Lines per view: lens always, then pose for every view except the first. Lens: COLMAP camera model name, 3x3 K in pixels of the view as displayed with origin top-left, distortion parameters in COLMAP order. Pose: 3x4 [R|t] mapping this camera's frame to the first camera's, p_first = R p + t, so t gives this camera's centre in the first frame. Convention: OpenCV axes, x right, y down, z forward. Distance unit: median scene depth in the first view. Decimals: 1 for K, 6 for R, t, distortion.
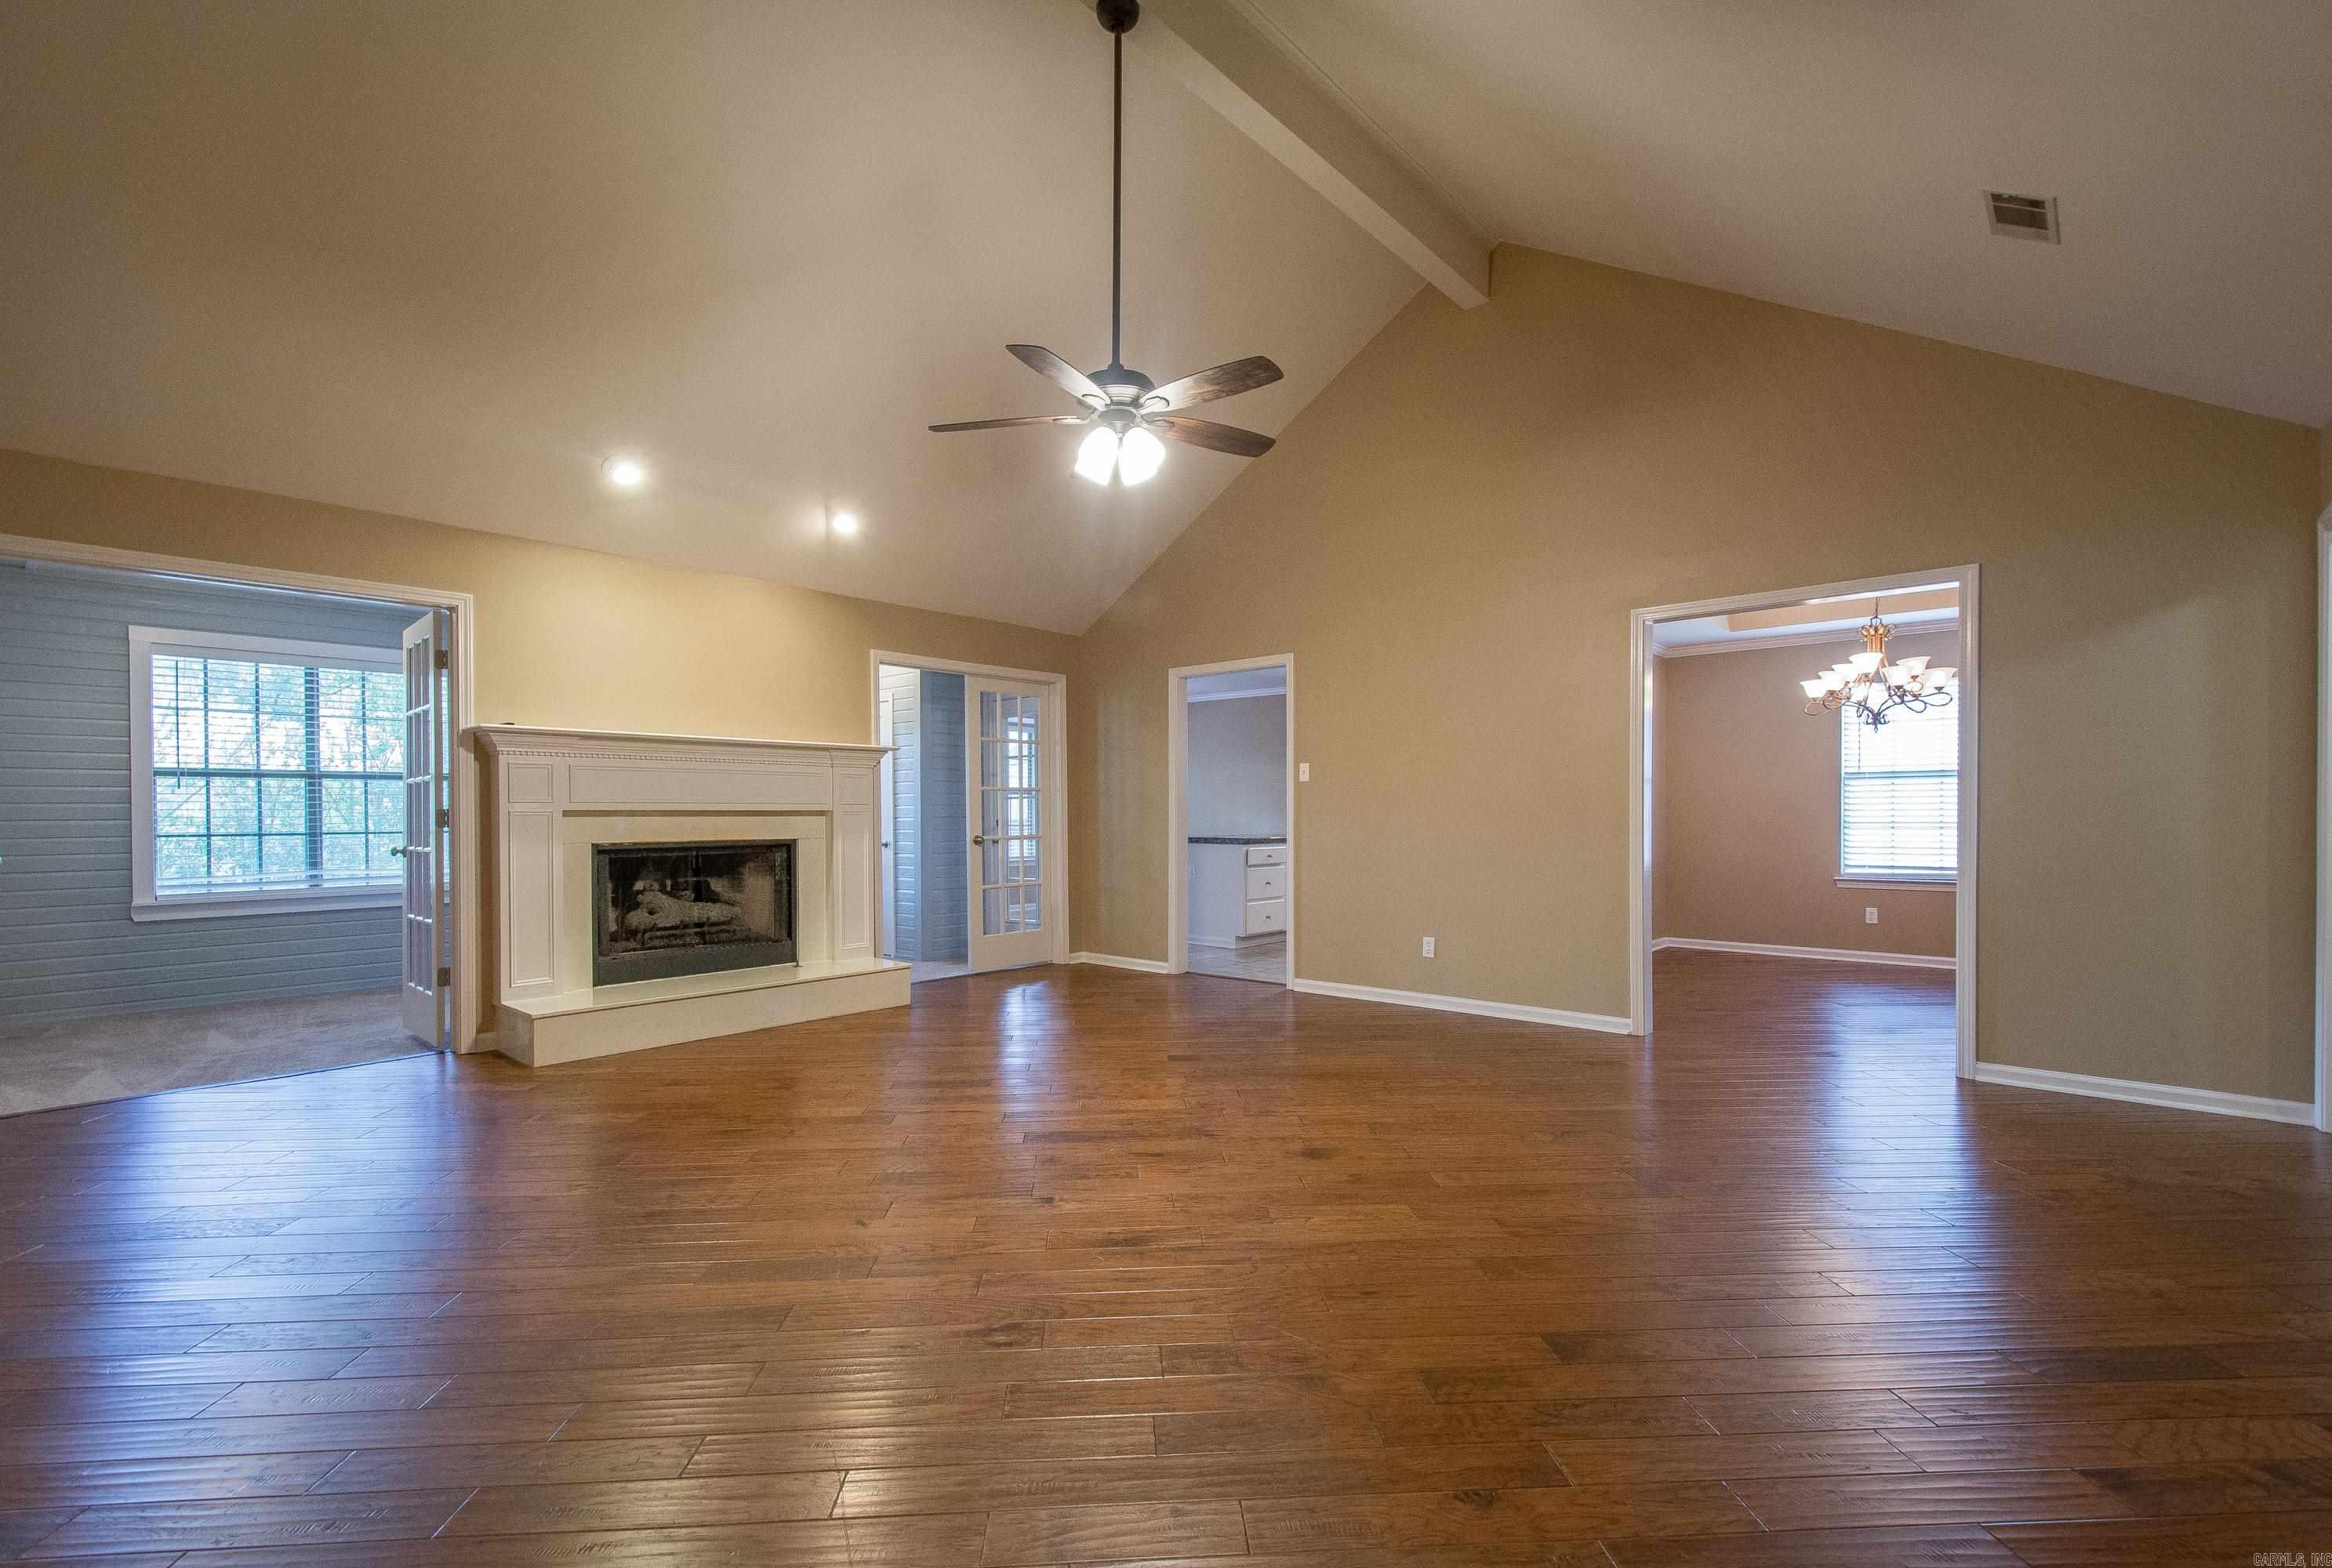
lens RADIAL K [[1045.6, 0, 1169.5], [0, 1045.6, 820.2], [0, 0, 1]] dist [0.017176, -0.000863]
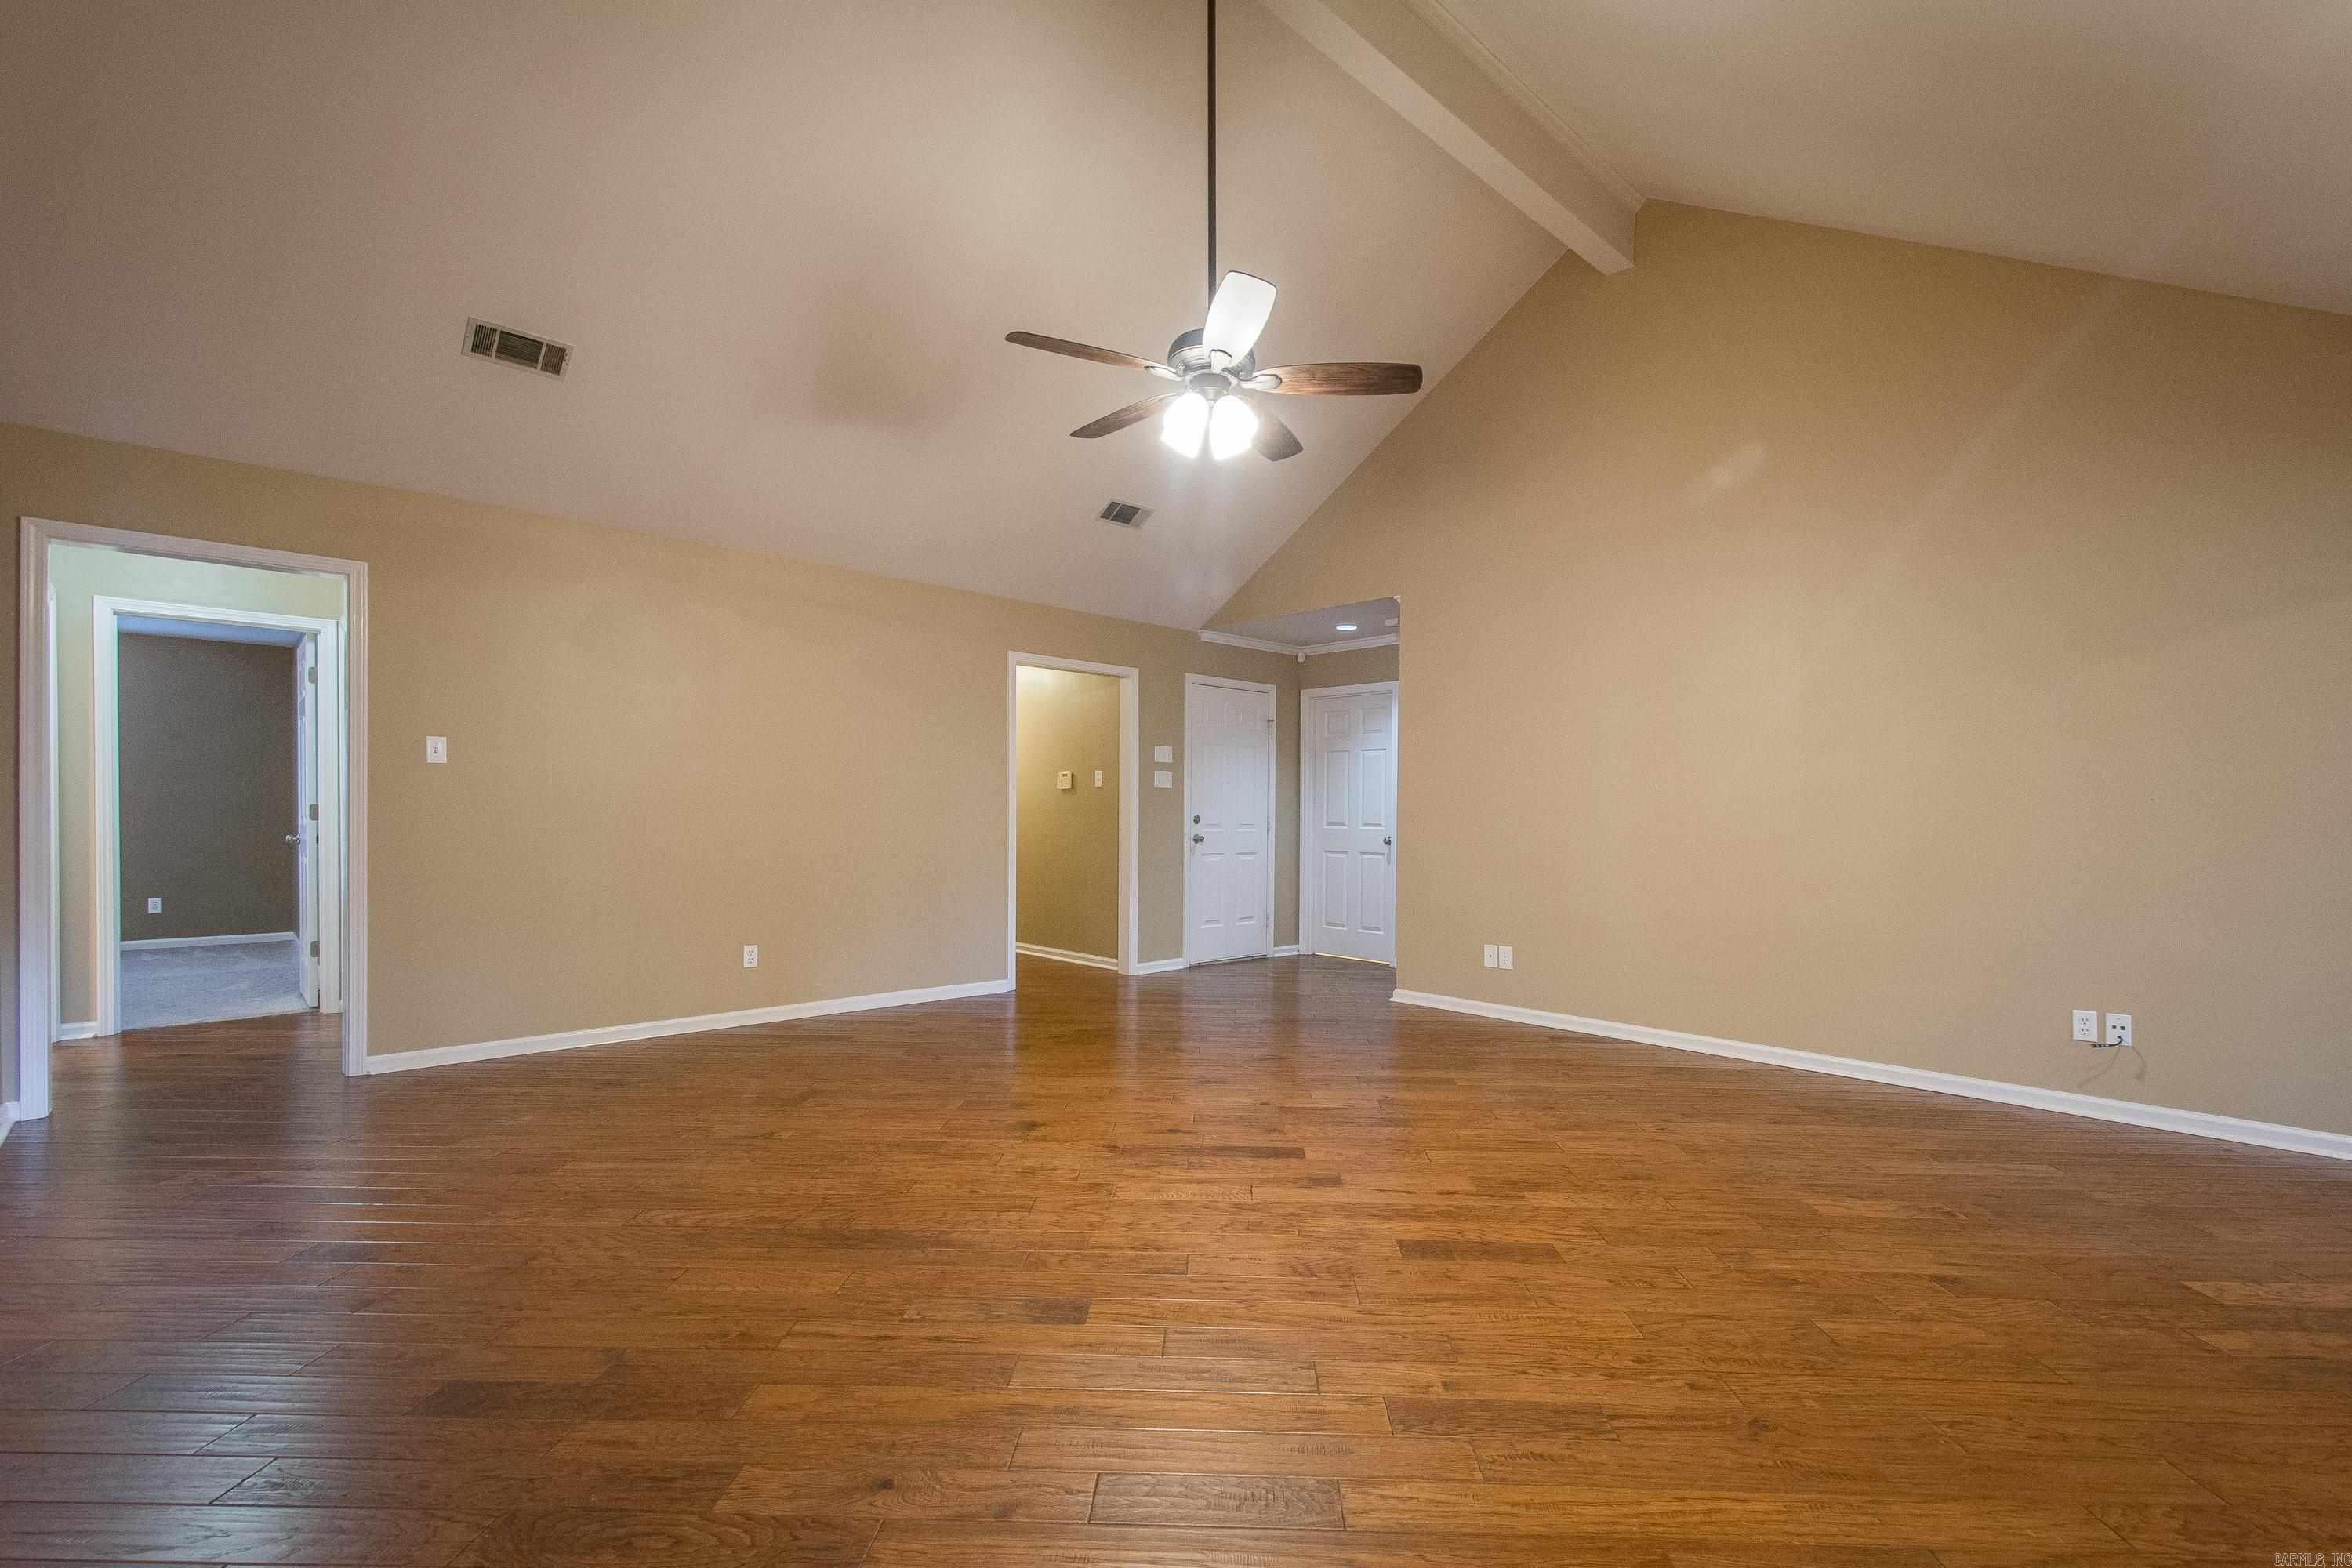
lens RADIAL K [[1041.2, 0, 1213.4], [0, 1041.2, 819.8], [0, 0, 1]] dist [0.017567, -0.000522]
pose [[-0.996900, -0.005587, 0.078483, -0.076780], [-0.004521, 0.999895, 0.013751, -0.009127], [-0.078551, 0.013353, -0.996821, 1.170397]]
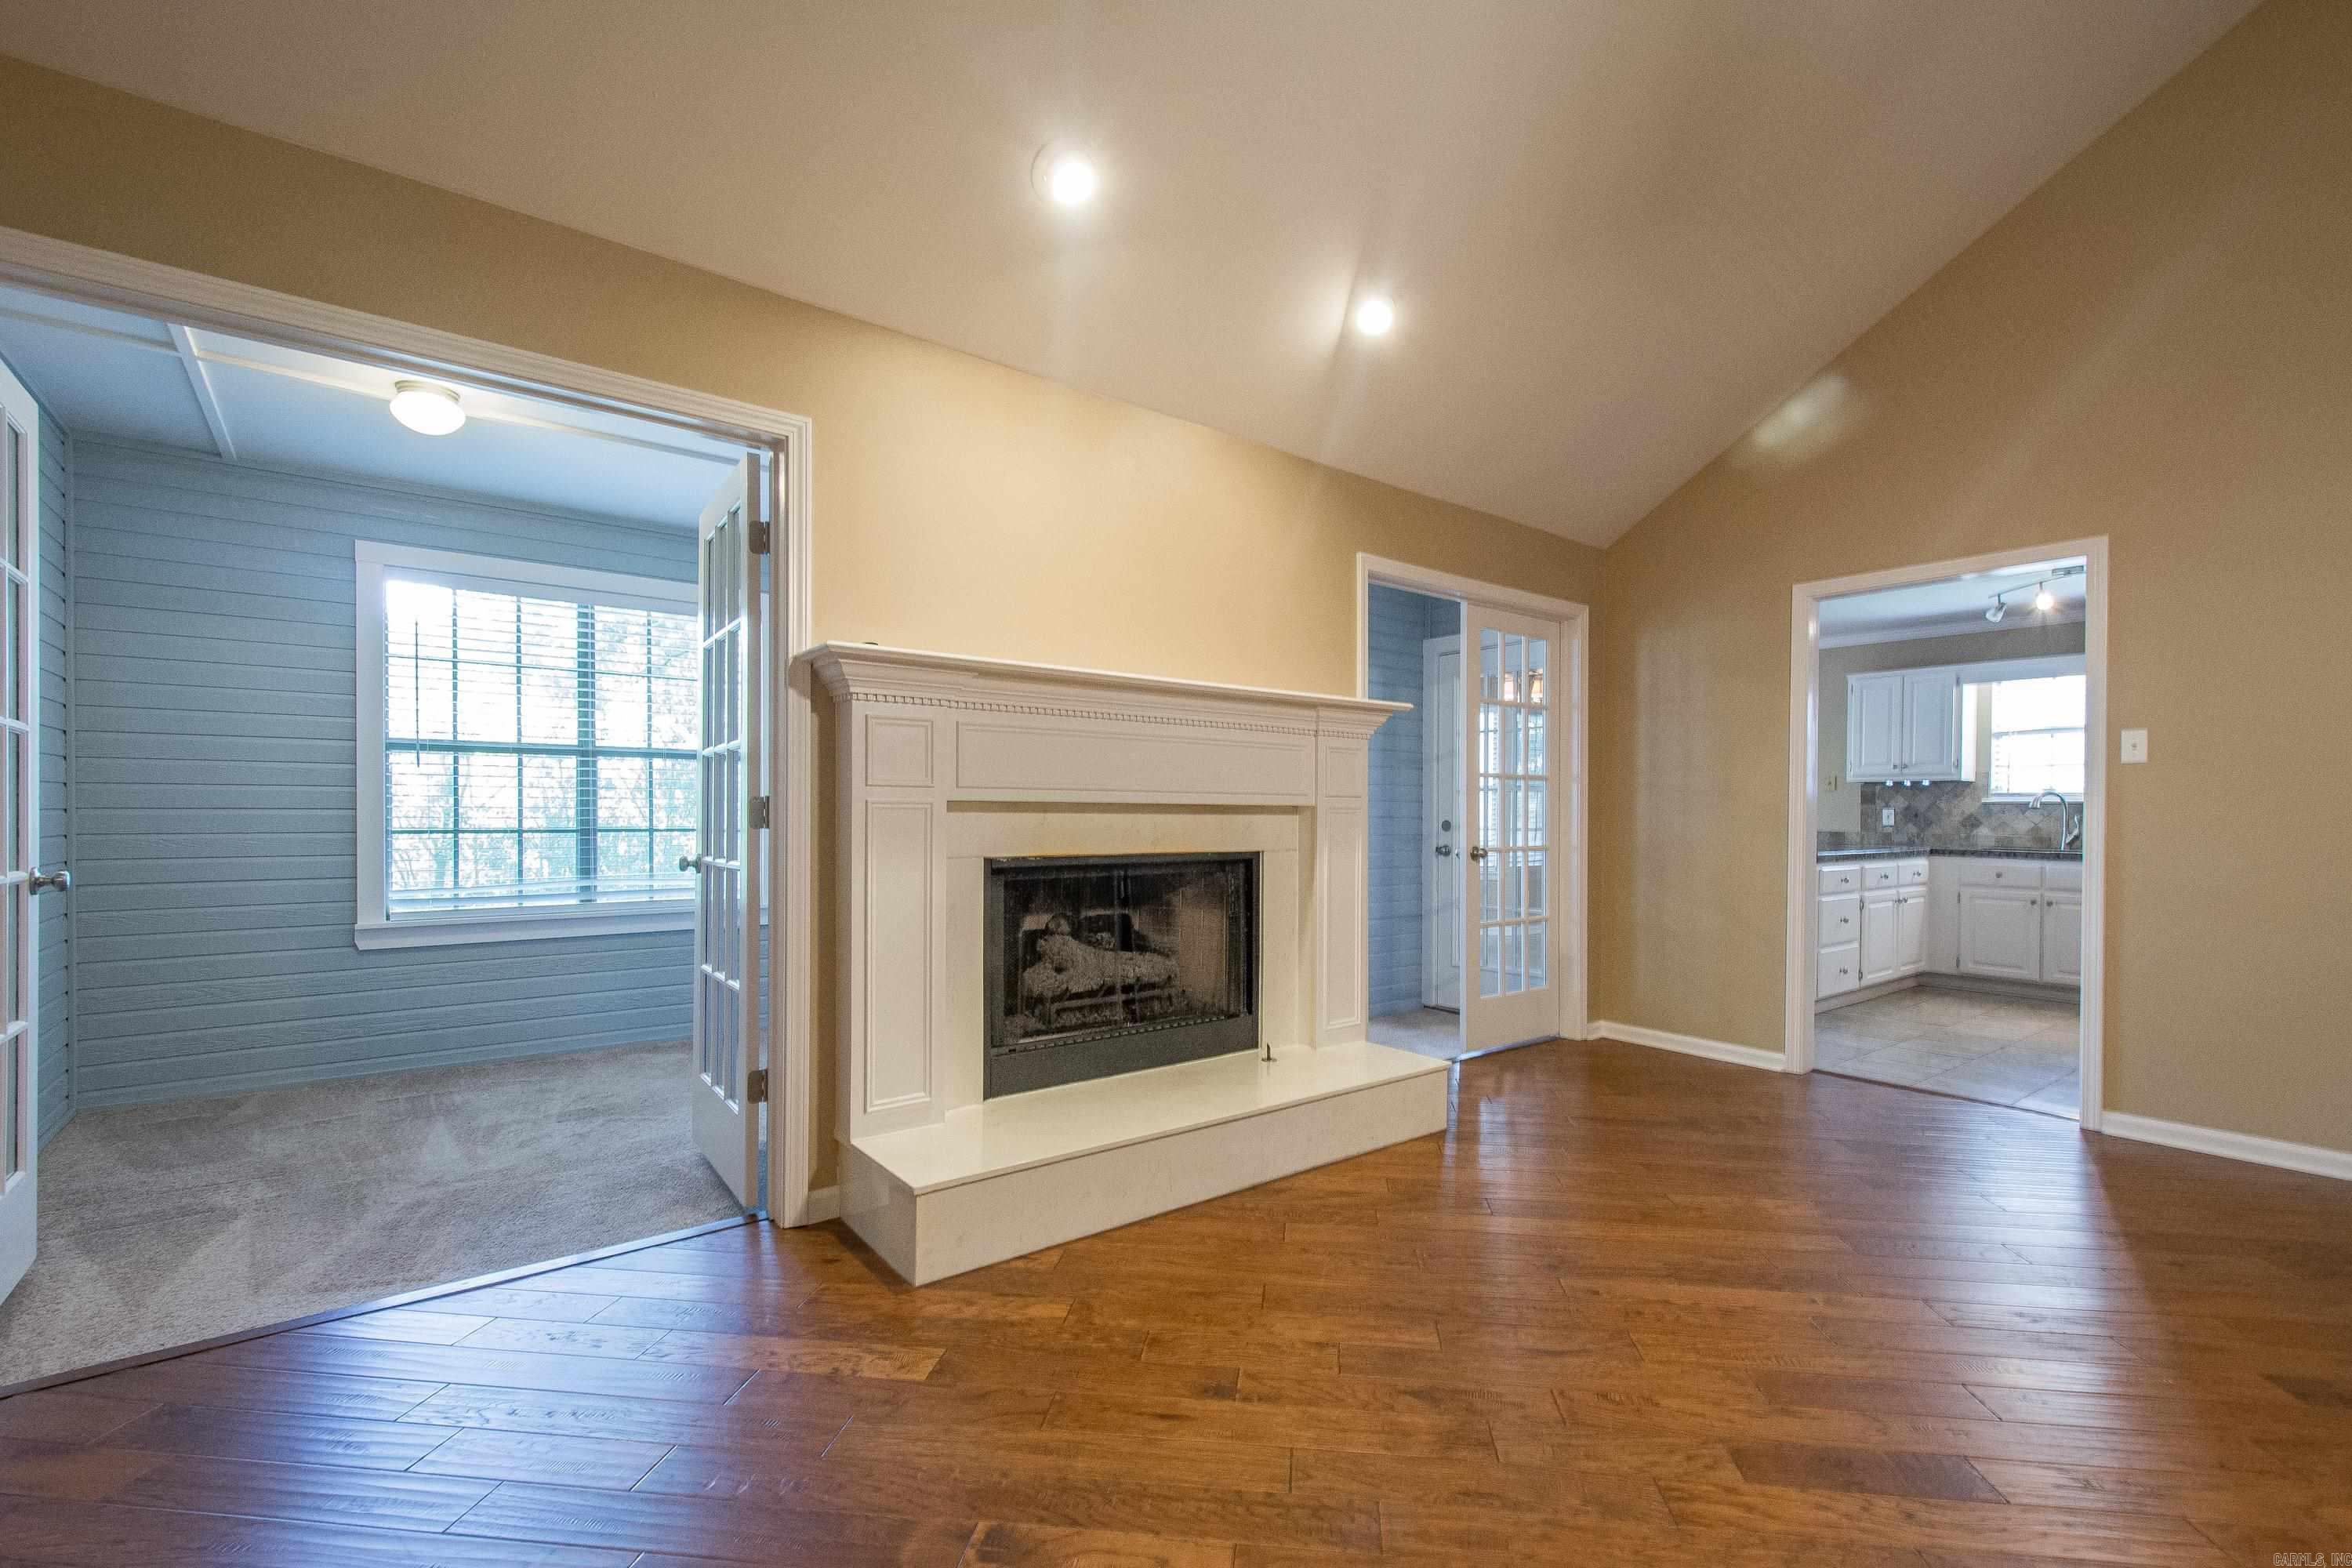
lens RADIAL K [[1041.2, 0, 1213.4], [0, 1041.2, 819.8], [0, 0, 1]] dist [0.017567, -0.000522]
pose [[0.986313, 0.011617, -0.164473, -0.288830], [-0.011544, 0.999932, 0.001396, -0.000983], [0.164478, 0.000521, 0.986381, 0.393029]]
